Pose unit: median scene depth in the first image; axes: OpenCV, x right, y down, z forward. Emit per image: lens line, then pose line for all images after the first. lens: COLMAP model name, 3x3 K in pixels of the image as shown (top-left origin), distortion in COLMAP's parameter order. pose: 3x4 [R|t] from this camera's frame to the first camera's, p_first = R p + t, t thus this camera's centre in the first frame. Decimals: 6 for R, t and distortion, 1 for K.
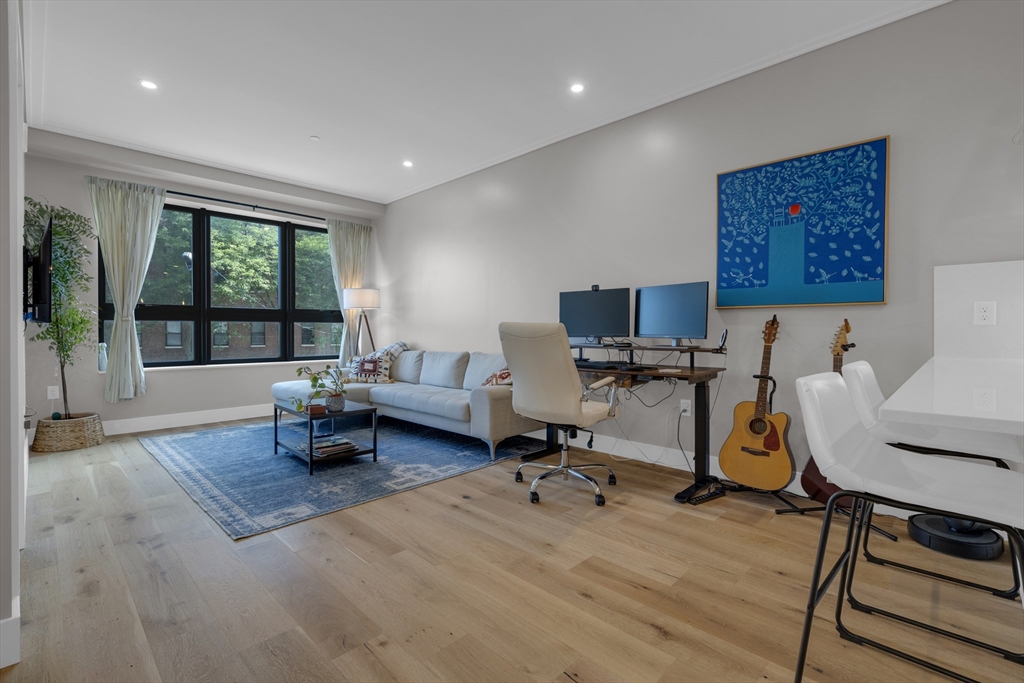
lens RADIAL K [[457.2, 0, 508.8], [0, 457.2, 332.3], [0, 0, 1]] dist [-0.000695, -0.000093]
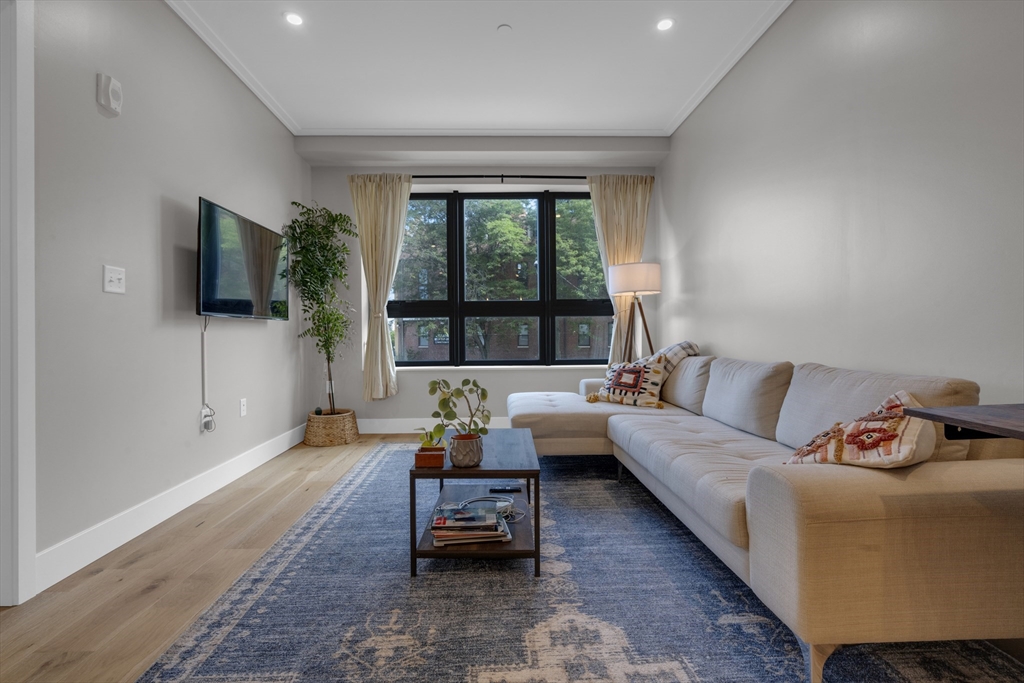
lens RADIAL K [[457.2, 0, 508.8], [0, 457.2, 332.3], [0, 0, 1]] dist [-0.000695, -0.000093]
pose [[0.721479, -0.009036, -0.692377, 0.025219], [0.006355, 0.999959, -0.006428, 0.011869], [0.692407, 0.000238, 0.721507, 0.423812]]
